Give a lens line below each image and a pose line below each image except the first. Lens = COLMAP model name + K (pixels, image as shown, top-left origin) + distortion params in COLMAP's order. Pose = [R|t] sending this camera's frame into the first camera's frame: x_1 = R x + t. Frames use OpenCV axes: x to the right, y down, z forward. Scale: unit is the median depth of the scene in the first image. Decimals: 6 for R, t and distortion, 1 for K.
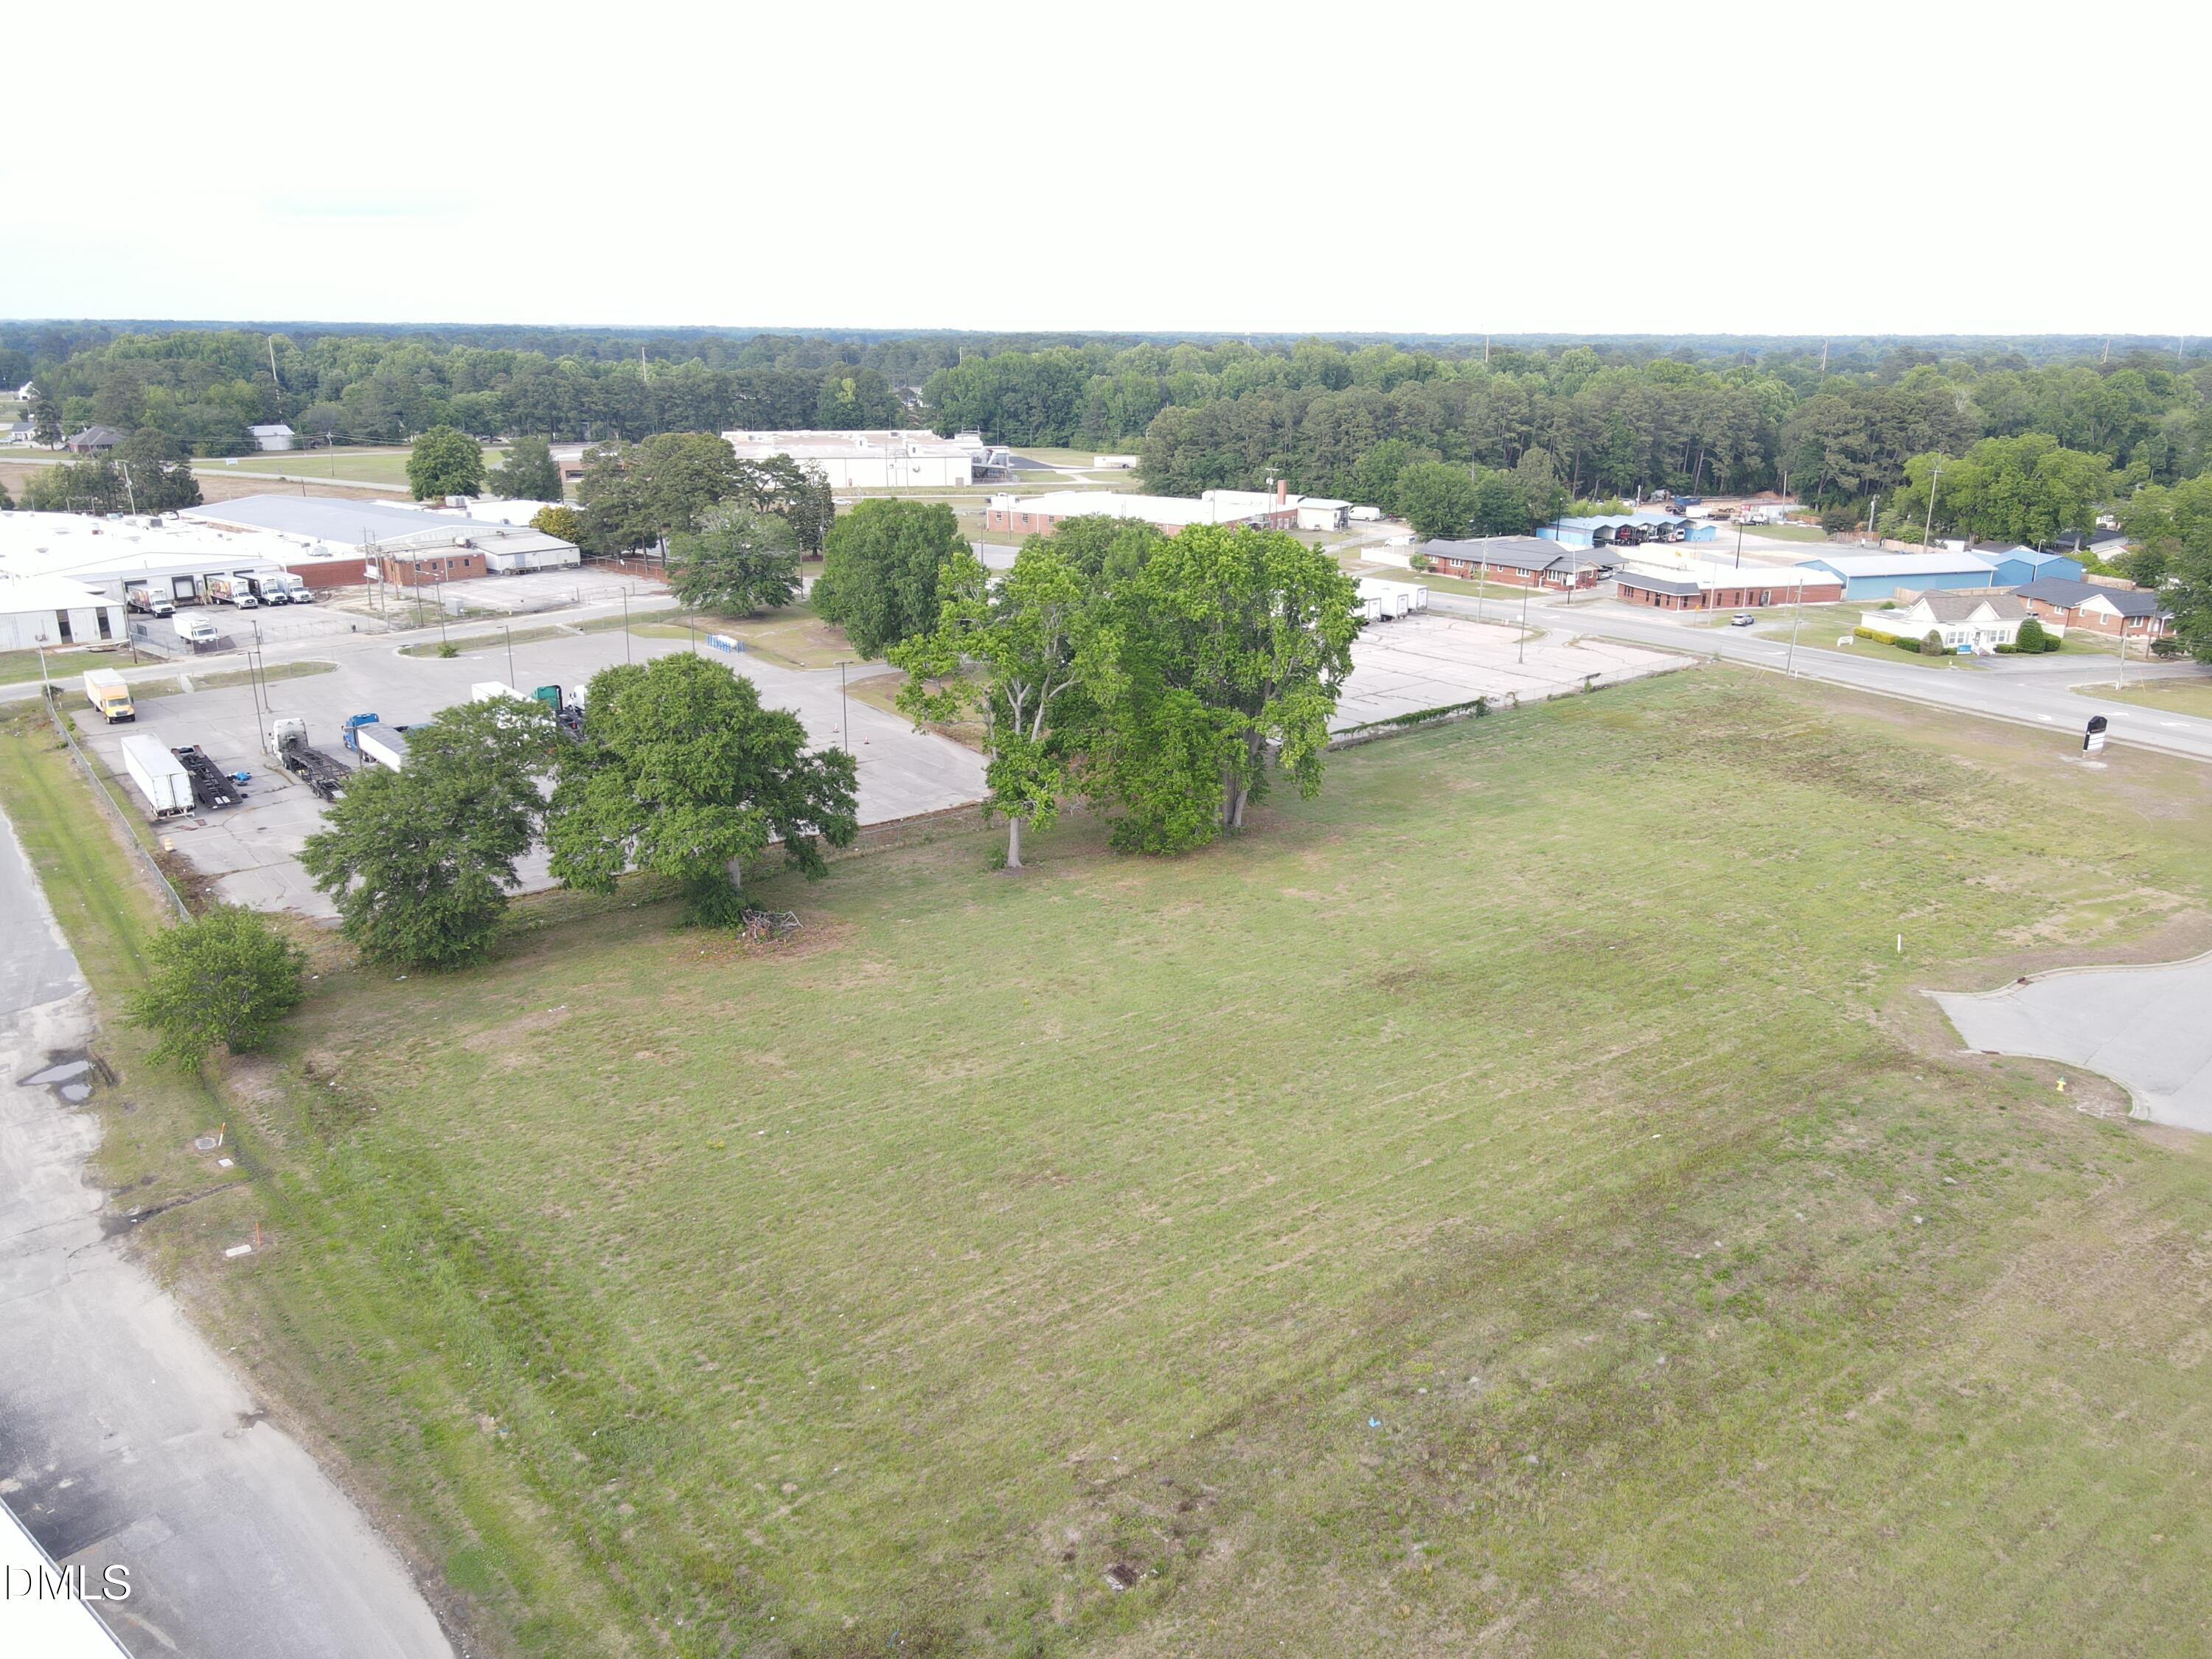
lens RADIAL K [[1630.4, 0, 1150.3], [0, 1630.4, 831.0], [0, 0, 1]] dist [-0.000781, -0.002767]
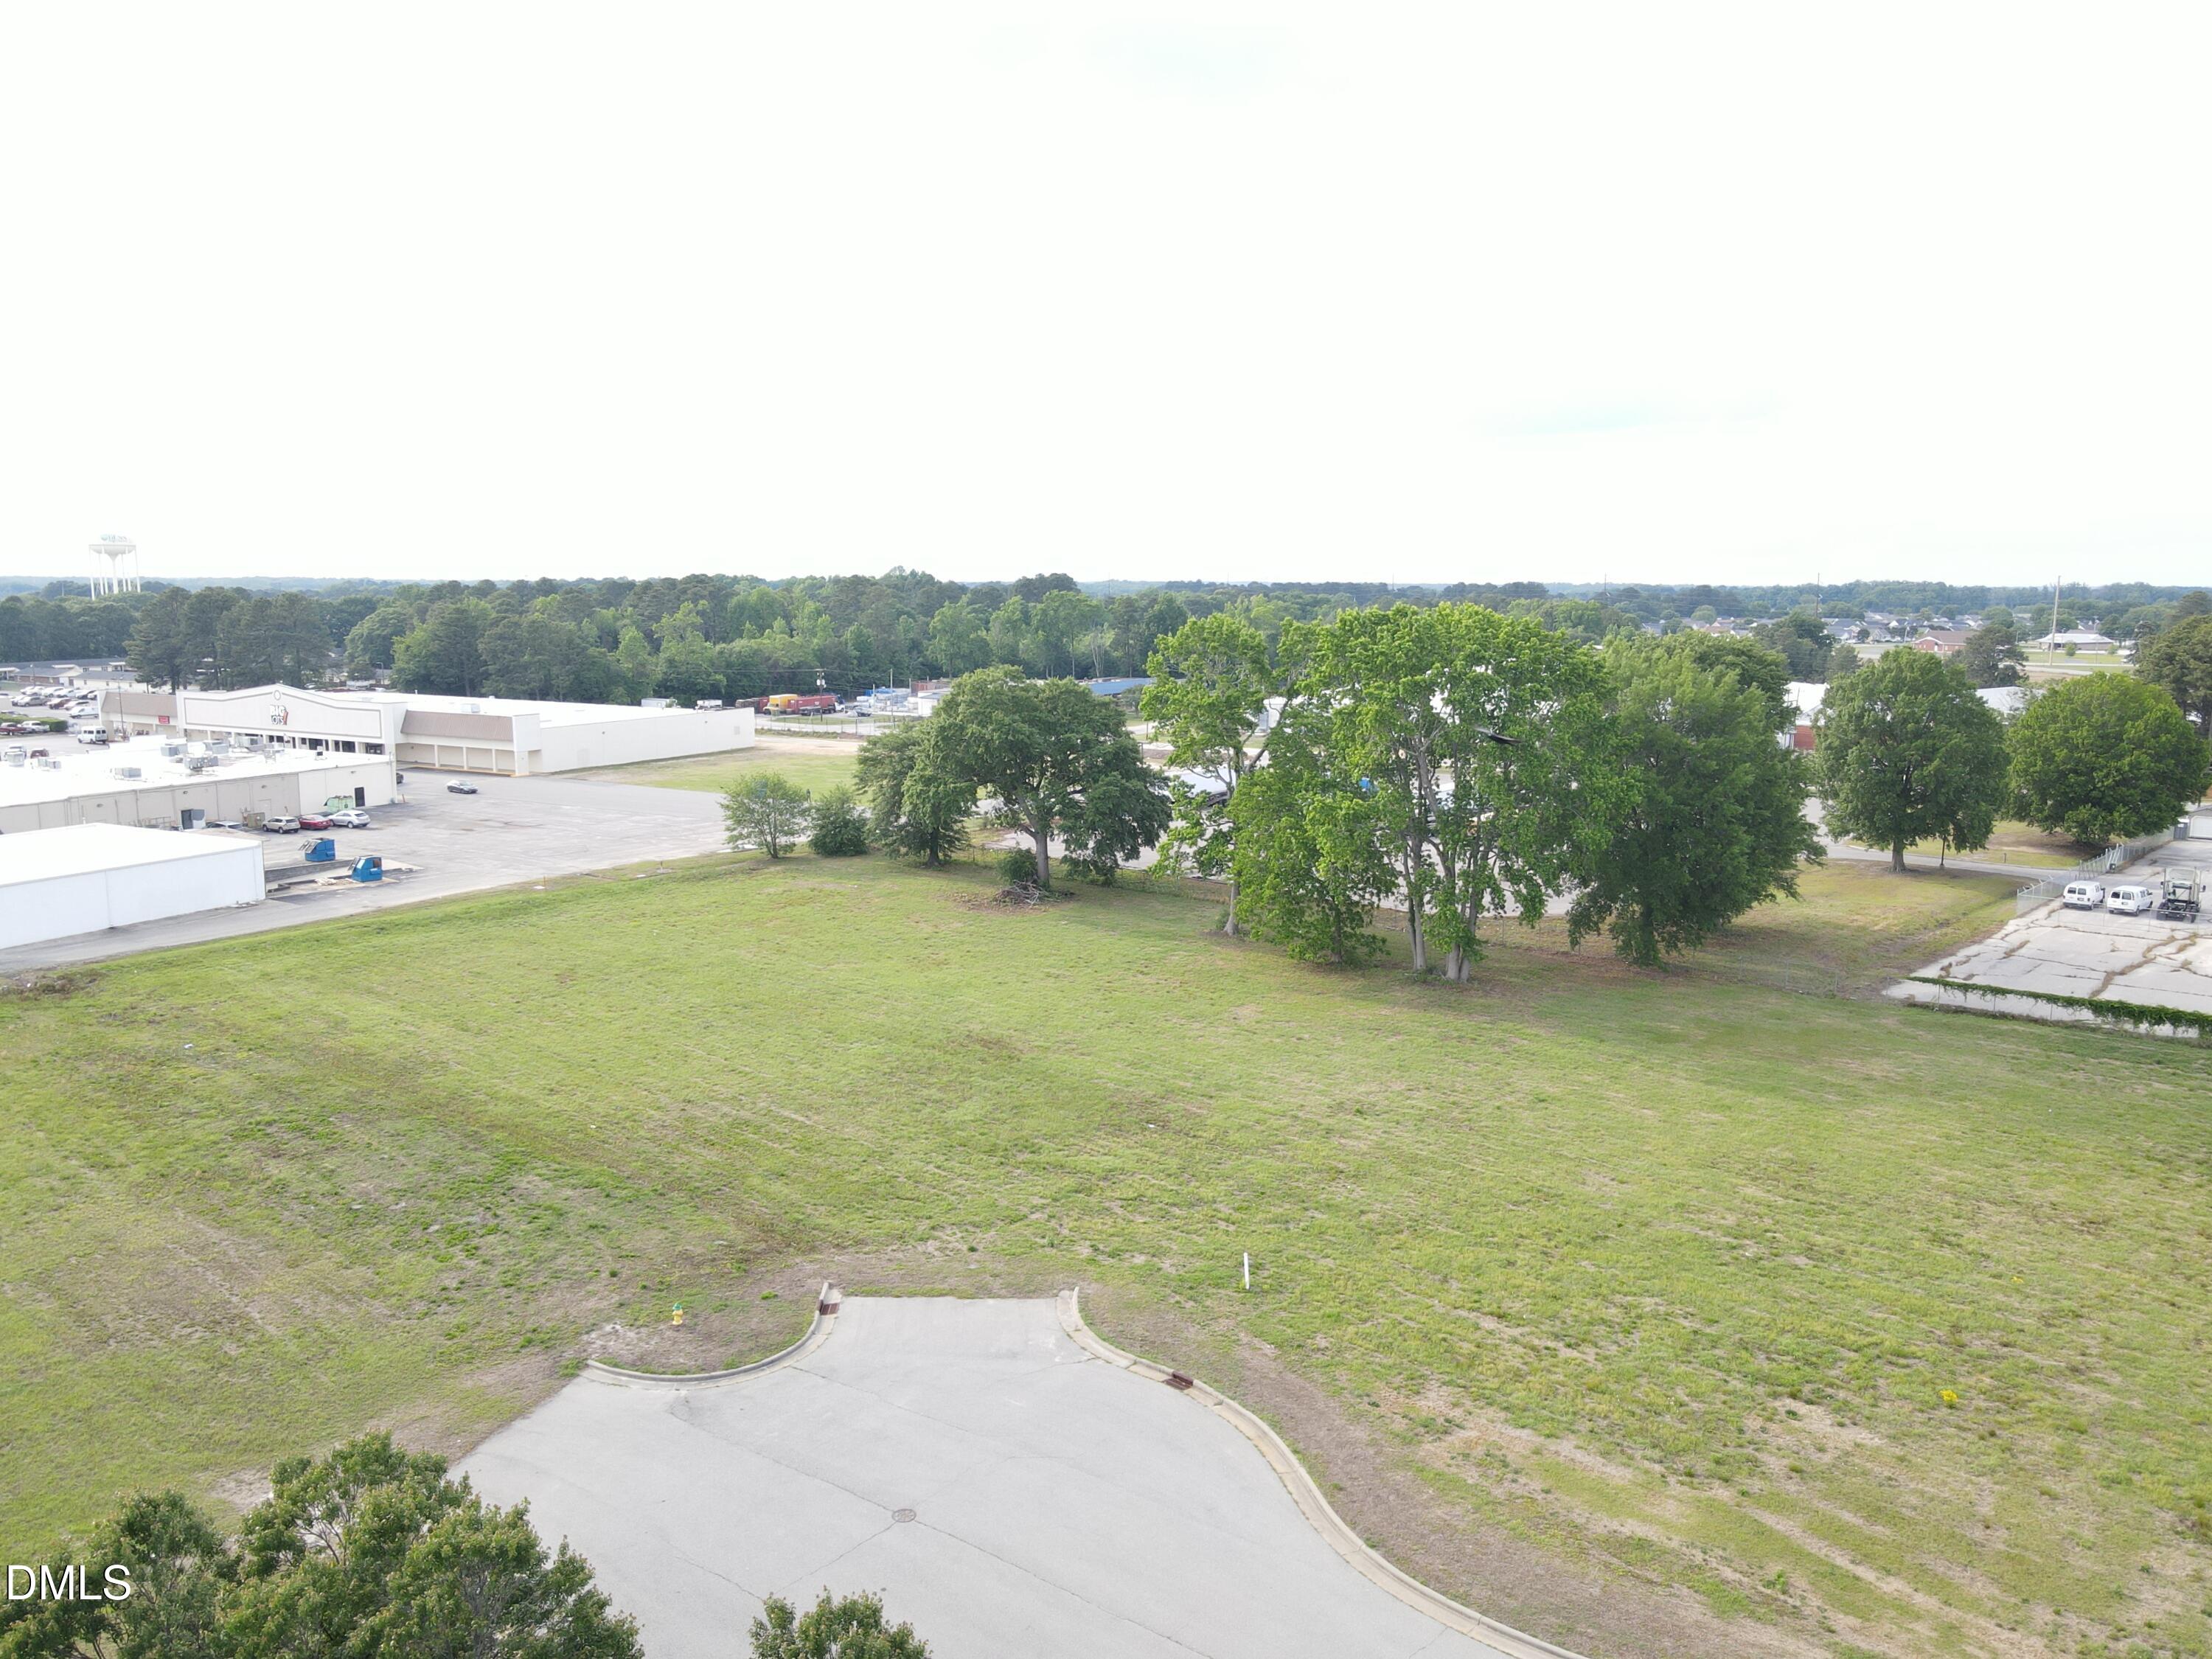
lens RADIAL K [[1644.2, 0, 1104.7], [0, 1644.2, 812.9], [0, 0, 1]] dist [0.005537, 0.006675]
pose [[0.197334, 0.130124, -0.971662, 1.150620], [-0.294519, 0.953235, 0.067842, -0.123627], [0.935050, 0.272785, 0.226430, 0.915448]]
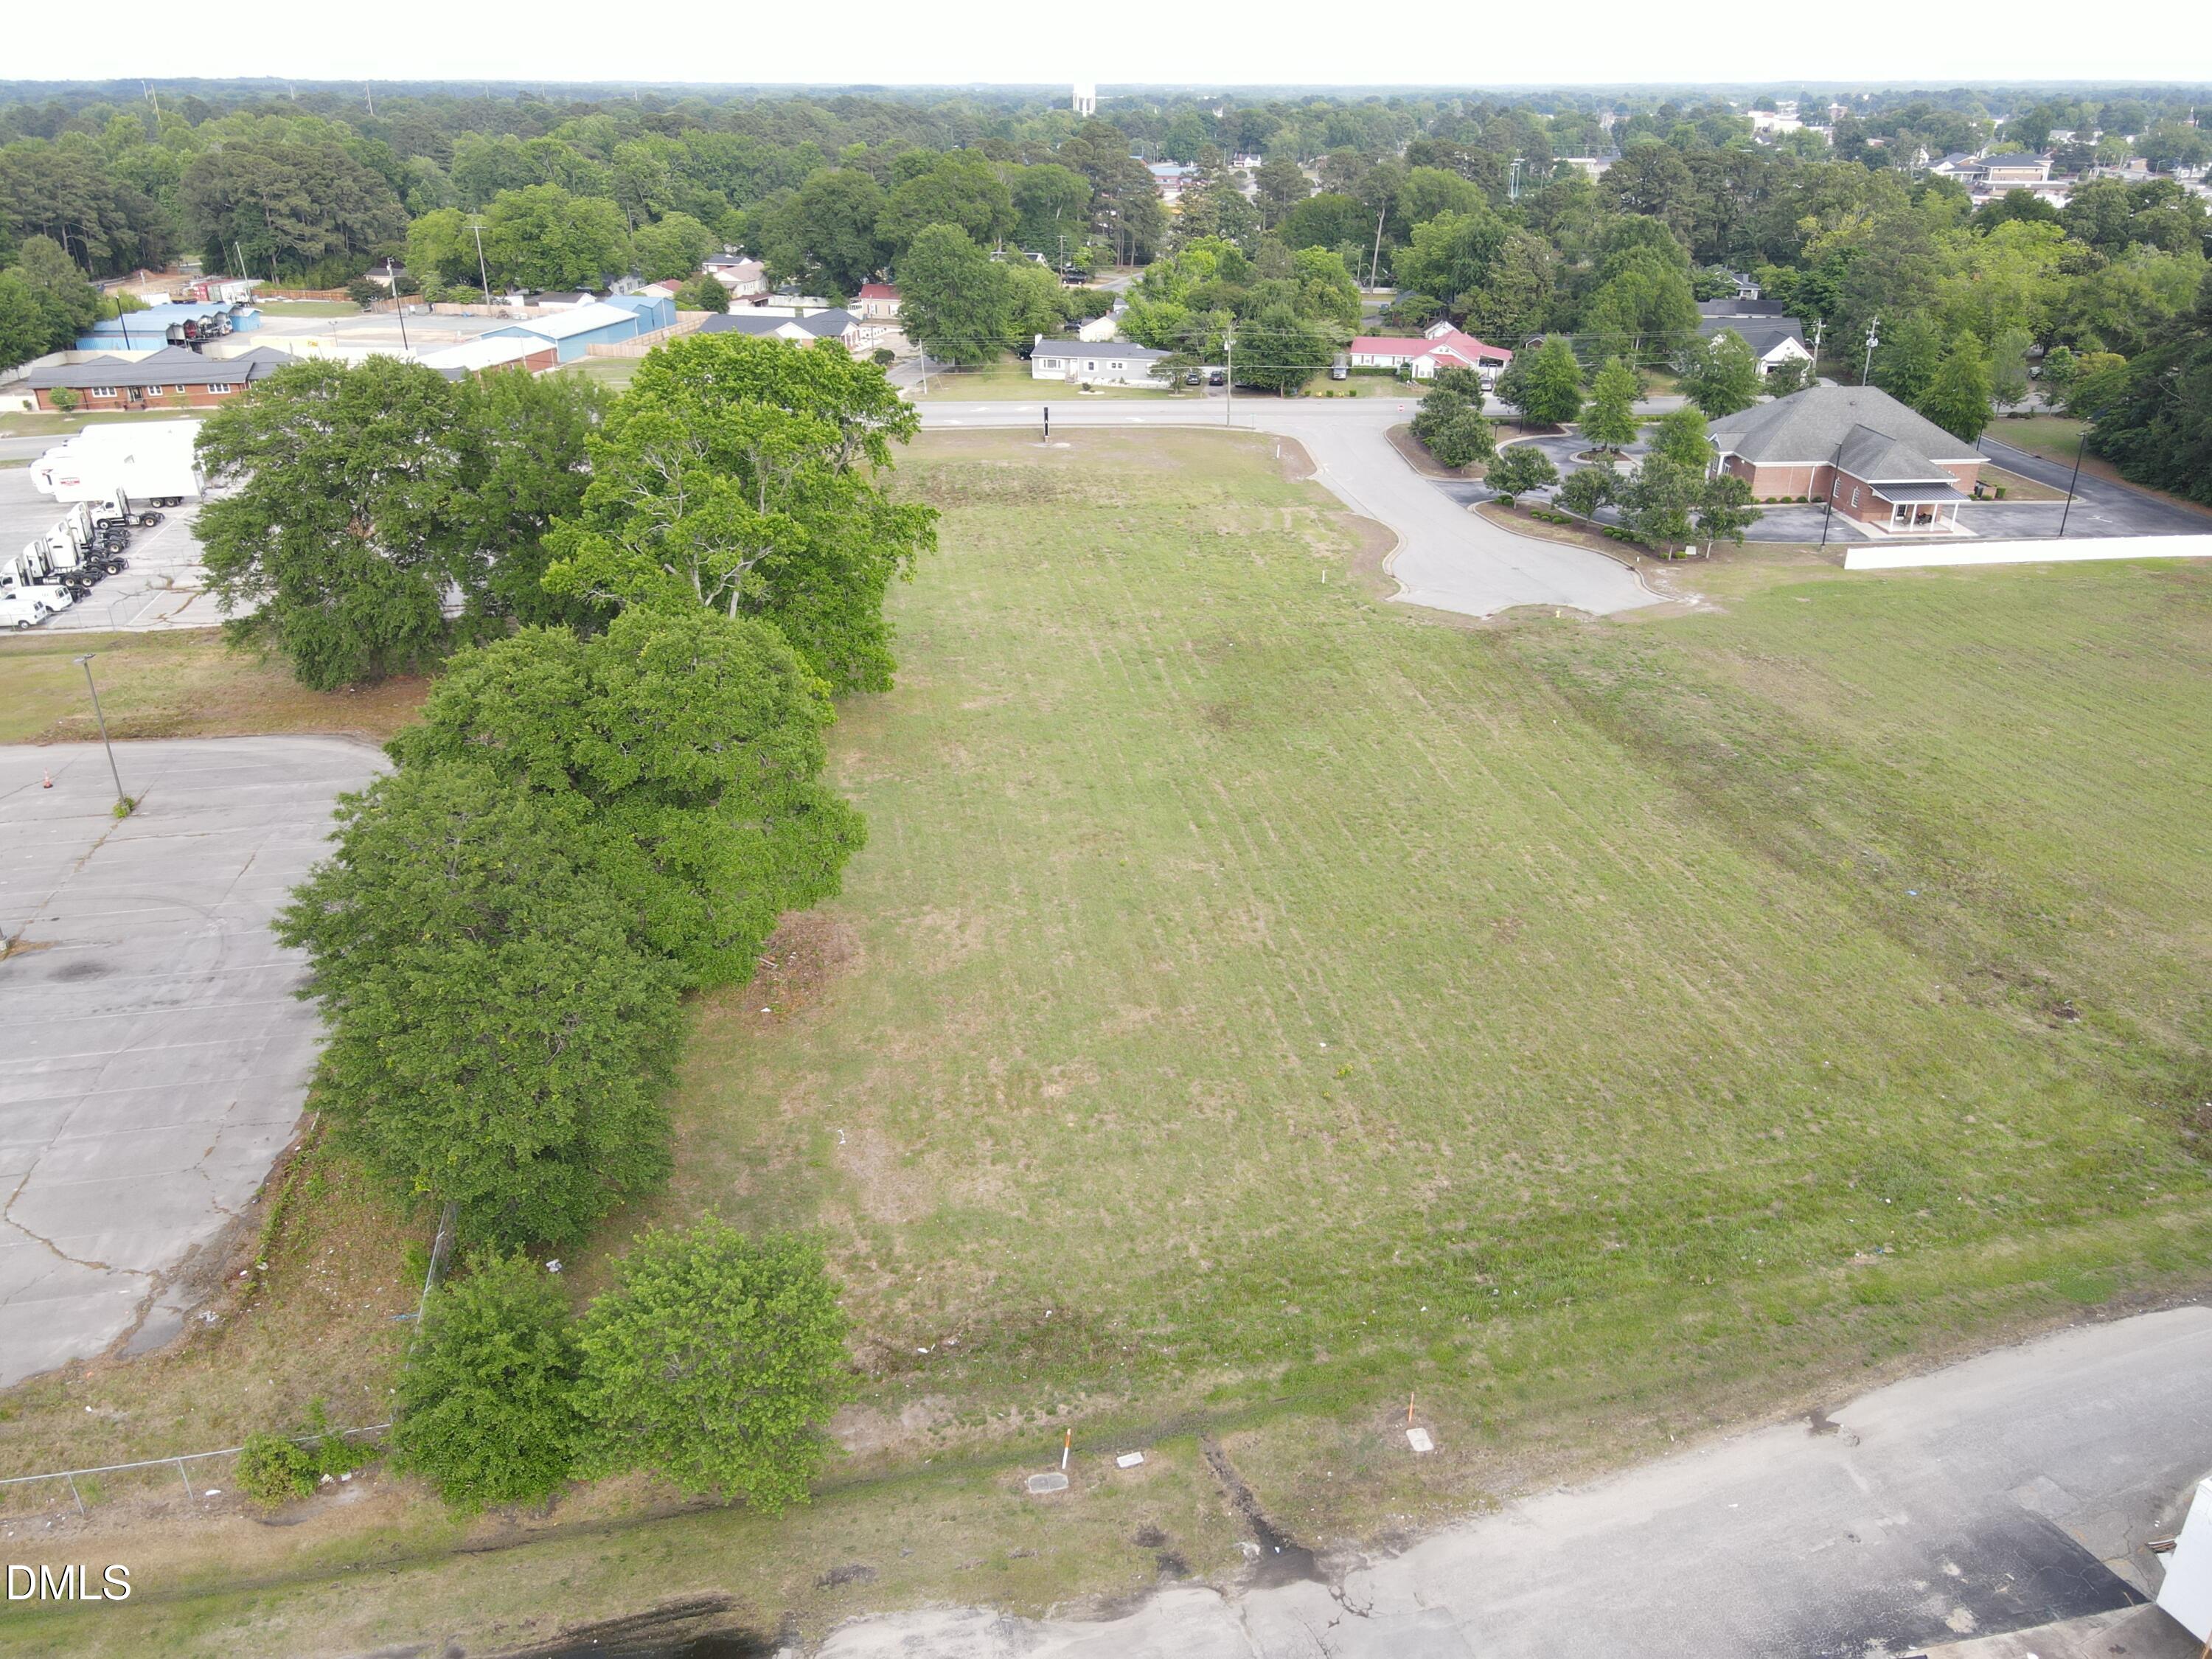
lens RADIAL K [[1602.0, 0, 1106.0], [0, 1602.0, 829.5], [0, 0, 1]] dist [0.020331, 0.005413]
pose [[0.453236, -0.382966, 0.804931, -0.873746], [0.264548, 0.920112, 0.288806, -0.195353], [-0.851229, 0.082046, 0.518341, 0.566938]]
